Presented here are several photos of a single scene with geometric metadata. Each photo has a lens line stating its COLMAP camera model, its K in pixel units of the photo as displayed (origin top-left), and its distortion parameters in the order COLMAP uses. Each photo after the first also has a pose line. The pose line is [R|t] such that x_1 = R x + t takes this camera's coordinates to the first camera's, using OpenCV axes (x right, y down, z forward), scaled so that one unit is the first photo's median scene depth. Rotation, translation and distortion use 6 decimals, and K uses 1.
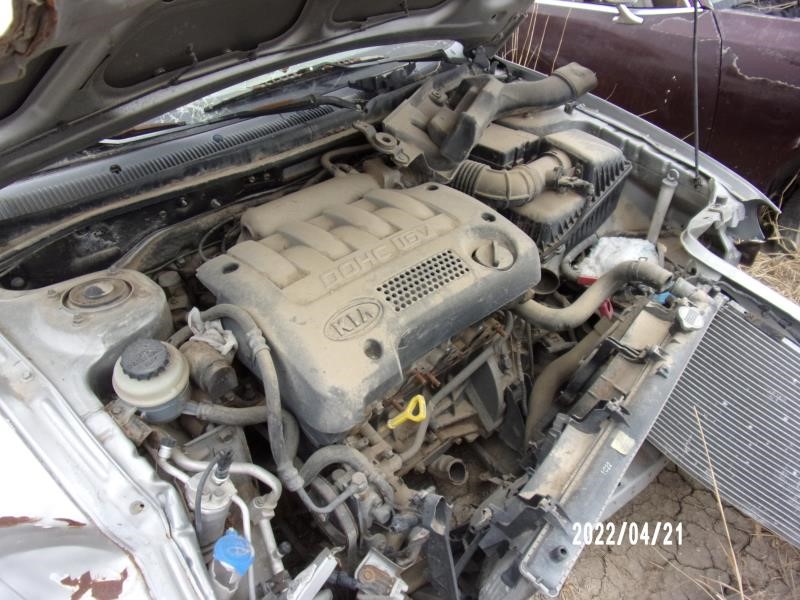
lens RADIAL K [[555.2, 0, 401.1], [0, 555.2, 301.6], [0, 0, 1]] dist [-0.012095, -0.004060]
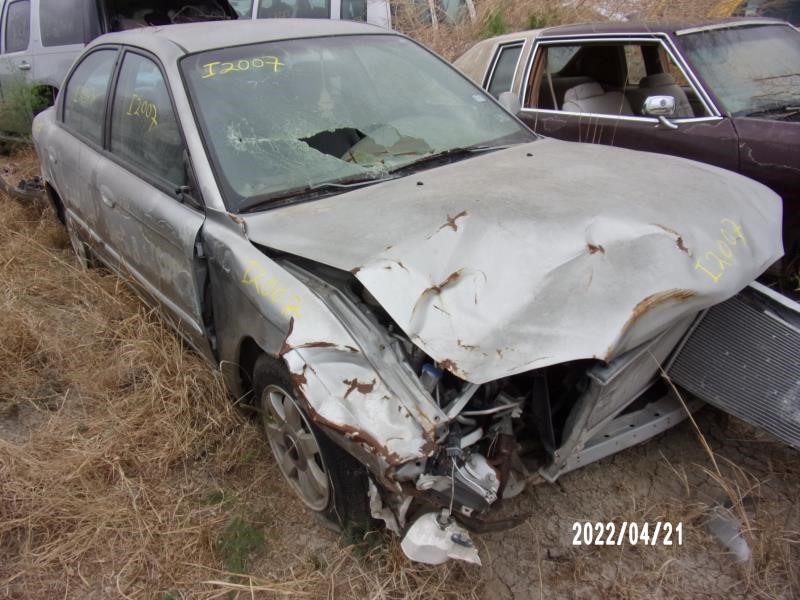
lens RADIAL K [[555.2, 0, 398.8], [0, 555.2, 298.9], [0, 0, 1]] dist [-0.012095, -0.004060]
pose [[0.992676, 0.020633, -0.119029, -0.069099], [-0.043338, 0.980543, -0.191459, 0.208037], [0.112763, 0.195215, 0.974256, -0.333537]]
